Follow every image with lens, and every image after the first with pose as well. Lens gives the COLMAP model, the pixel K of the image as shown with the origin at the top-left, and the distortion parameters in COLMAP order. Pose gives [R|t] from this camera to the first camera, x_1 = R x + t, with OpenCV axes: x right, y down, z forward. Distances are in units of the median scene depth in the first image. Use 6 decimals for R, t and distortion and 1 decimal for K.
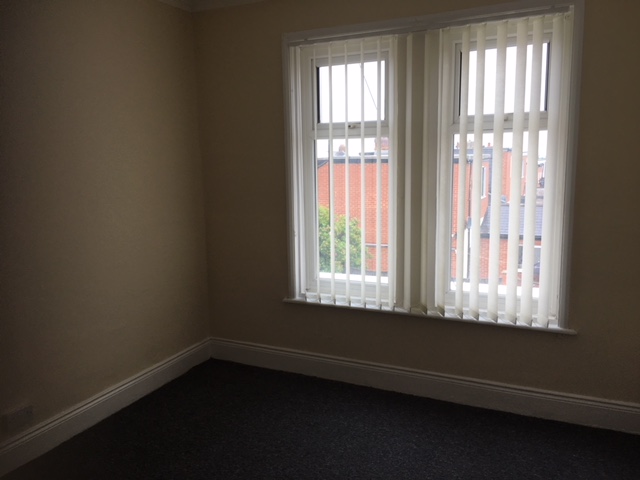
lens RADIAL K [[531.1, 0, 320.0], [0, 531.1, 240.0], [0, 0, 1]] dist [0.051682, -0.007584]
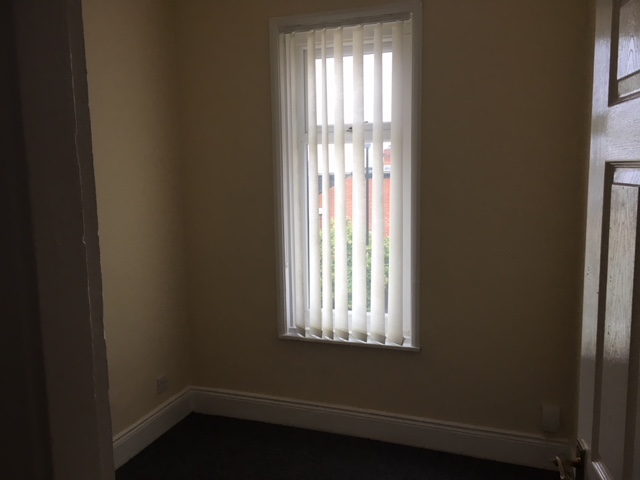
lens RADIAL K [[611.4, 0, 320.0], [0, 611.4, 240.0], [0, 0, 1]] dist [0.139369, 0.001841]
pose [[0.998000, -0.008868, 0.062589, 0.217489], [0.011131, 0.999293, -0.035900, 0.012621], [-0.062227, 0.036525, 0.997393, -0.095124]]
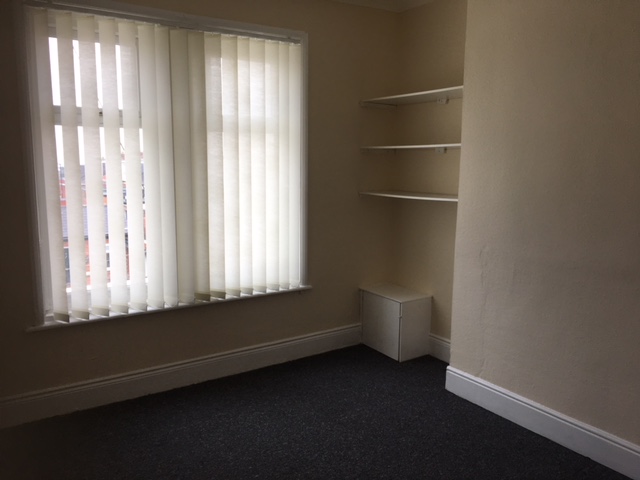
lens RADIAL K [[529.6, 0, 320.0], [0, 529.6, 240.0], [0, 0, 1]] dist [-0.003965, -0.006230]
pose [[0.521475, -0.115209, 0.845453, -0.319254], [0.106549, 0.991880, 0.069443, -0.016968], [-0.846588, 0.053870, 0.529516, 0.147389]]
